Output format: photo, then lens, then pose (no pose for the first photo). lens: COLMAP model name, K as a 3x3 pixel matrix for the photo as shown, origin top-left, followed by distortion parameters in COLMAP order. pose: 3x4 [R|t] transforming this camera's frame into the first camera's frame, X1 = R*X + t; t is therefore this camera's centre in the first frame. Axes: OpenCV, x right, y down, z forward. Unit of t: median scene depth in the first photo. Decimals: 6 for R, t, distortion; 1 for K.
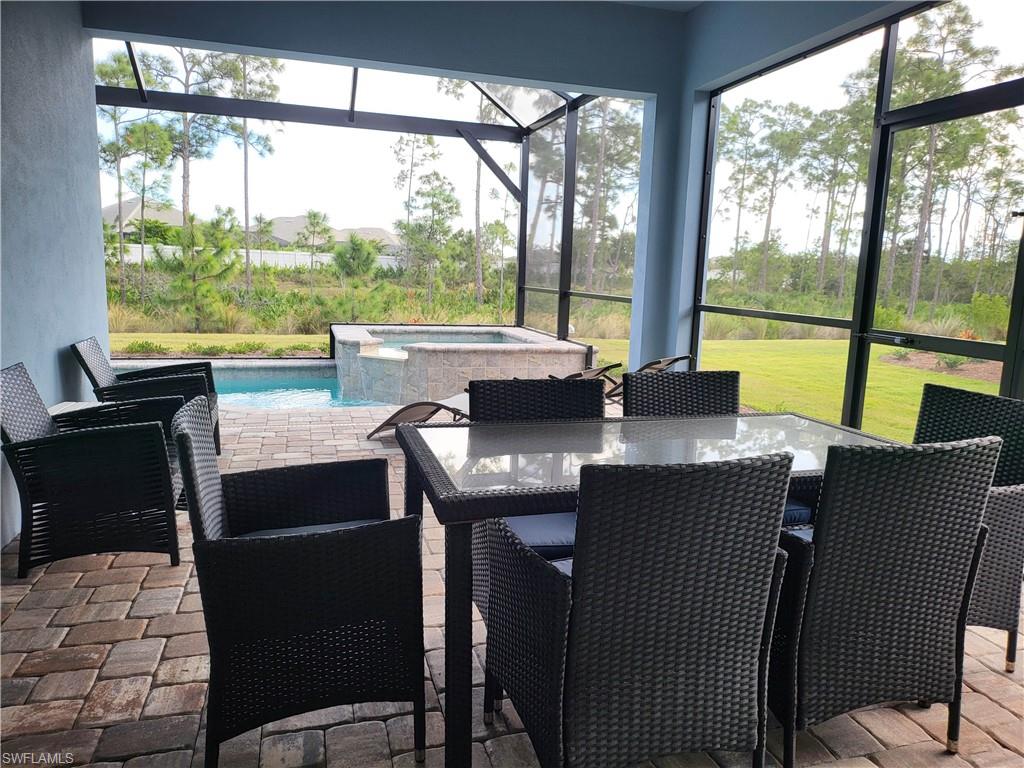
lens RADIAL K [[723.0, 0, 538.2], [0, 723.0, 386.7], [0, 0, 1]] dist [0.036543, -0.048235]
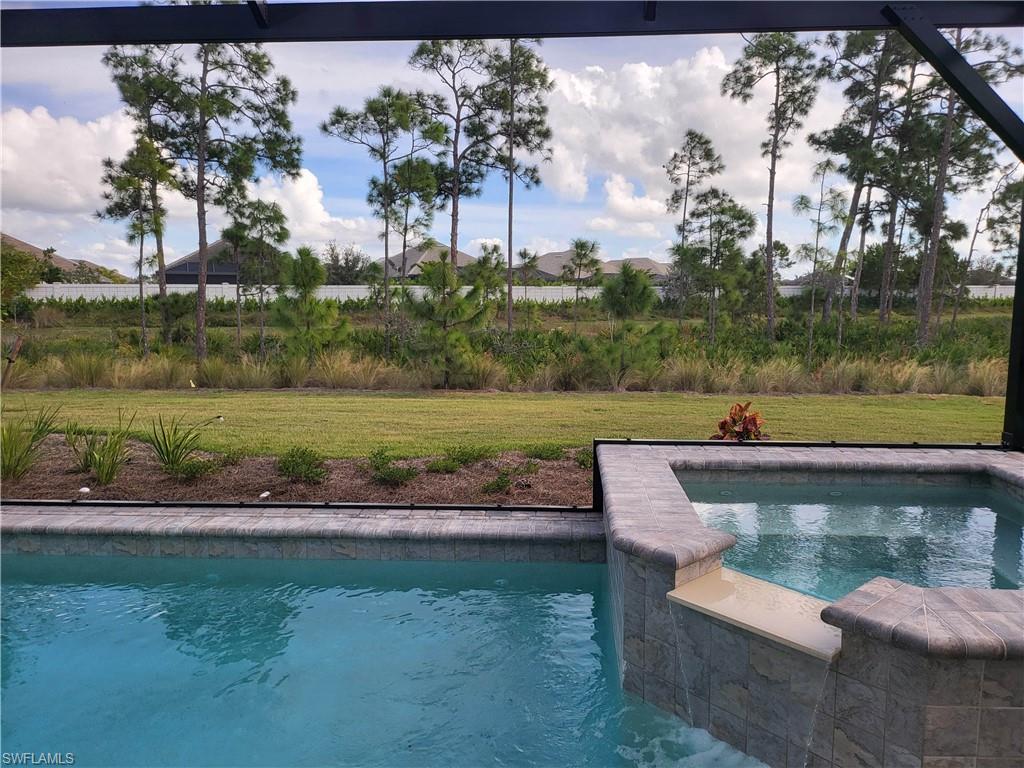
lens RADIAL K [[723.0, 0, 519.6], [0, 723.0, 386.1], [0, 0, 1]] dist [0.036543, -0.048235]
pose [[0.928024, 0.011150, -0.372355, -0.043187], [-0.025521, 0.999106, -0.033689, -0.030594], [0.371646, 0.040767, 0.927479, 0.147685]]
